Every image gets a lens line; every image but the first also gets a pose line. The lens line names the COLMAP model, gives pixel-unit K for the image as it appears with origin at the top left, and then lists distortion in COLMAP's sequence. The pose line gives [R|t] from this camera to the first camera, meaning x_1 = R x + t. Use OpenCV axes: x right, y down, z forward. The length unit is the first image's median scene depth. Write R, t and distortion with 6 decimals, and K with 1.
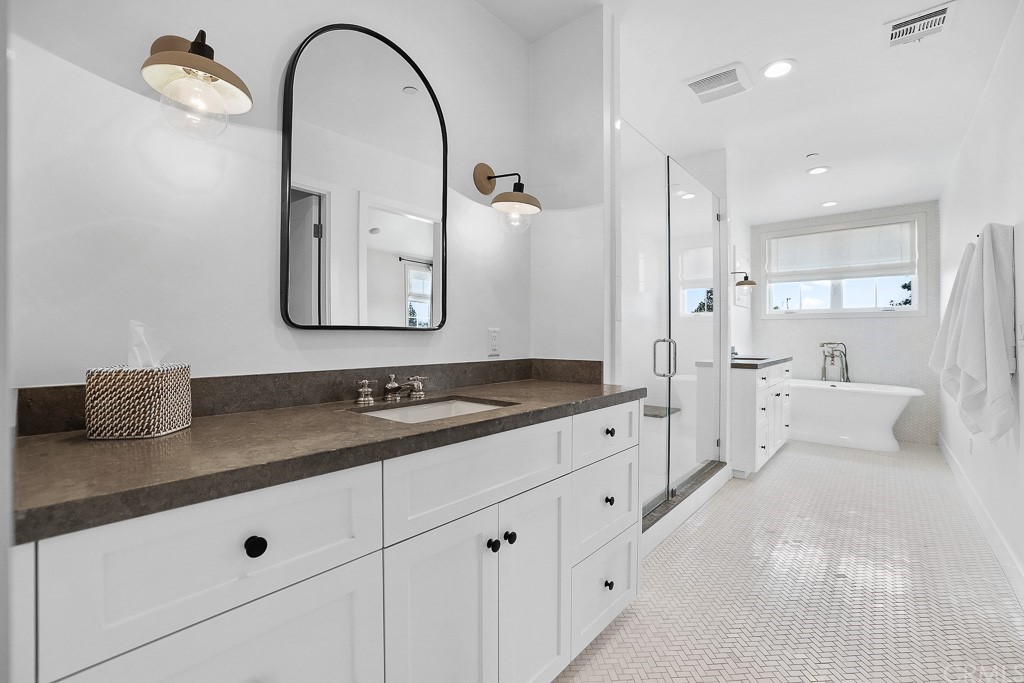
lens RADIAL K [[443.6, 0, 511.3], [0, 443.6, 337.7], [0, 0, 1]] dist [-0.002830, -0.000182]
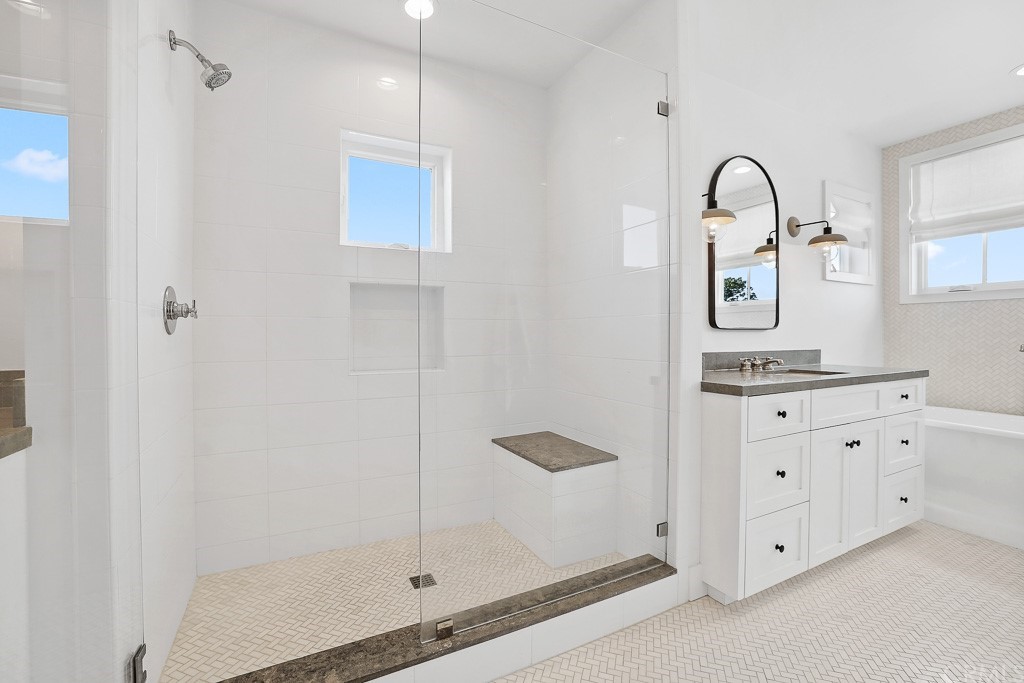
lens RADIAL K [[443.6, 0, 513.9], [0, 443.6, 340.9], [0, 0, 1]] dist [-0.002830, -0.000182]
pose [[0.930559, -0.000995, -0.366141, 0.362804], [0.001368, 0.999999, 0.000760, 0.007466], [0.366140, -0.001208, 0.930559, 0.320663]]
